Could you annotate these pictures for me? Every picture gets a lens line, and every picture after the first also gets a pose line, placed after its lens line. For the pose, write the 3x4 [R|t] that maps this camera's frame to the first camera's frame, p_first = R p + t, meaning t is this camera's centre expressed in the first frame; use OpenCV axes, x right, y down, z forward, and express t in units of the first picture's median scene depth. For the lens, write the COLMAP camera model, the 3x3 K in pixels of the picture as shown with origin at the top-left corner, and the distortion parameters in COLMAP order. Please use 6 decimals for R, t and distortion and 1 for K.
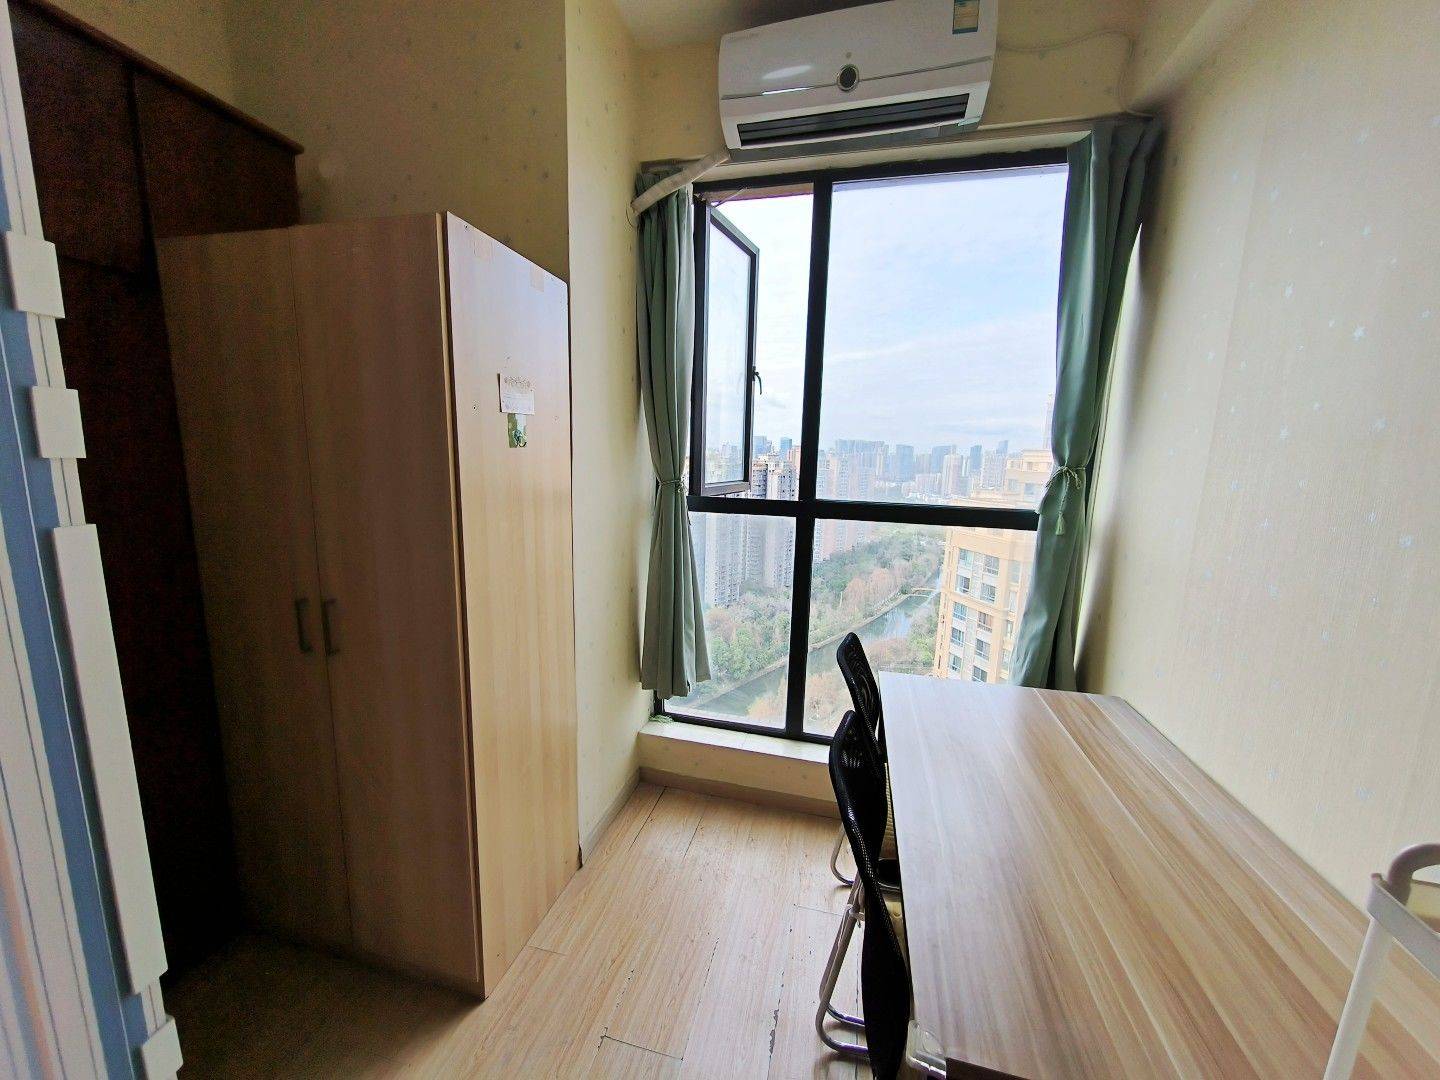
lens RADIAL K [[547.2, 0, 721.7], [0, 547.2, 541.8], [0, 0, 1]] dist [-0.000911, -0.000108]
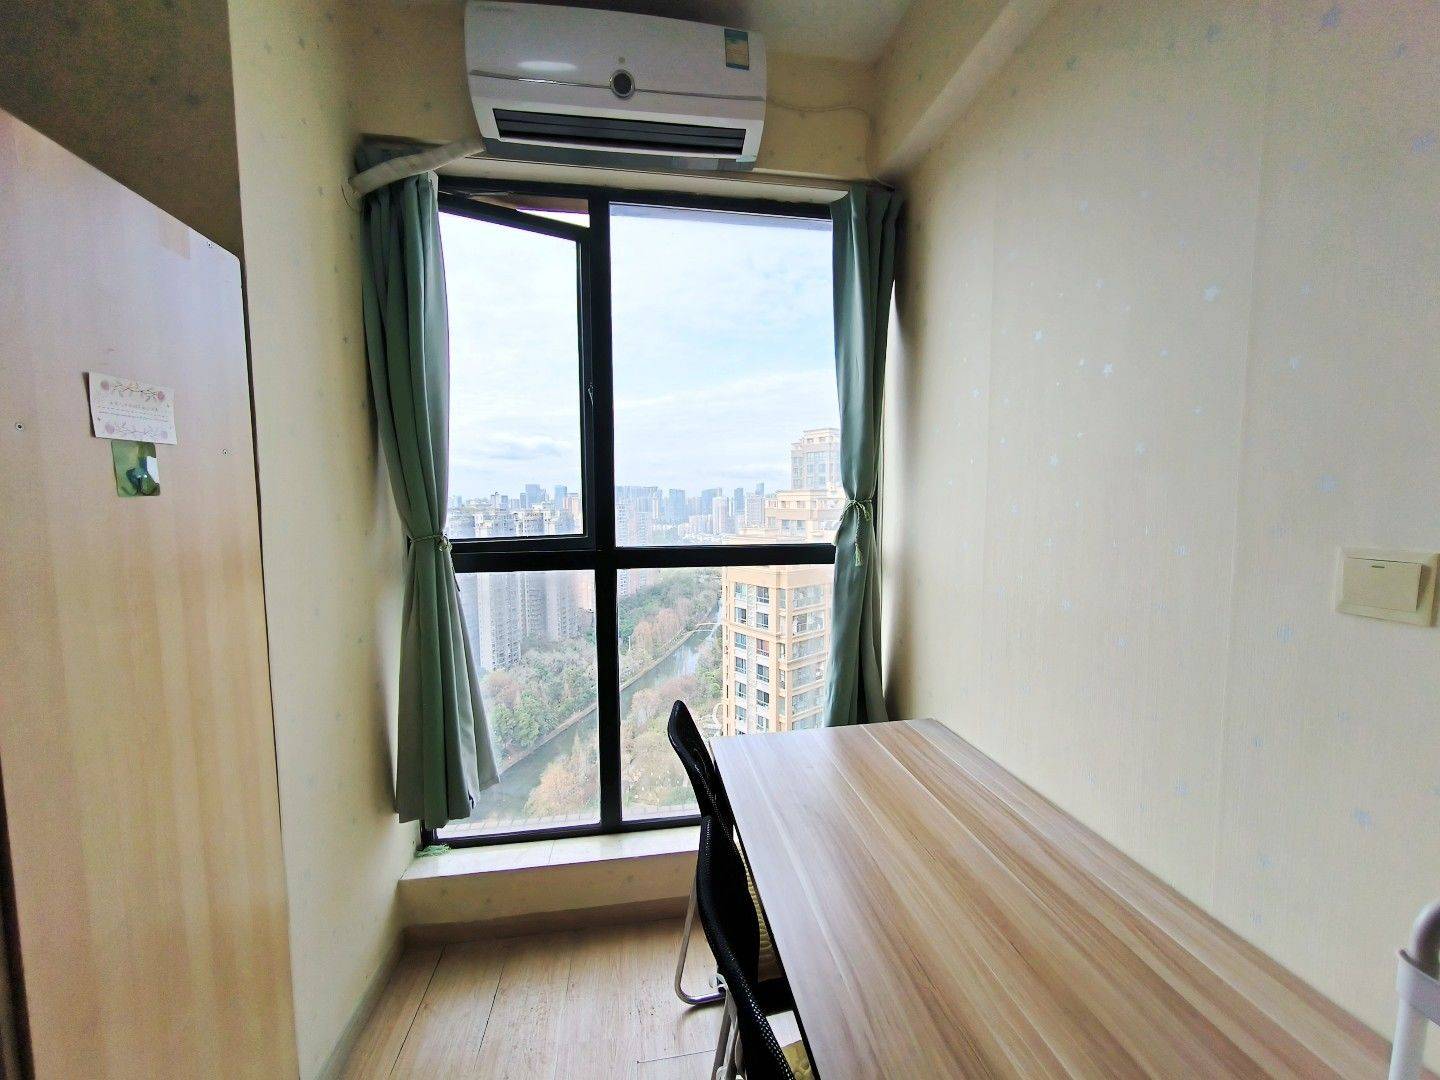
lens RADIAL K [[548.9, 0, 724.5], [0, 548.9, 538.9], [0, 0, 1]] dist [-0.003078, 0.000061]
pose [[0.919325, -0.061751, 0.388624, -0.011245], [0.095830, 0.993010, -0.068909, -0.016457], [-0.381652, 0.100592, 0.918816, 0.147650]]
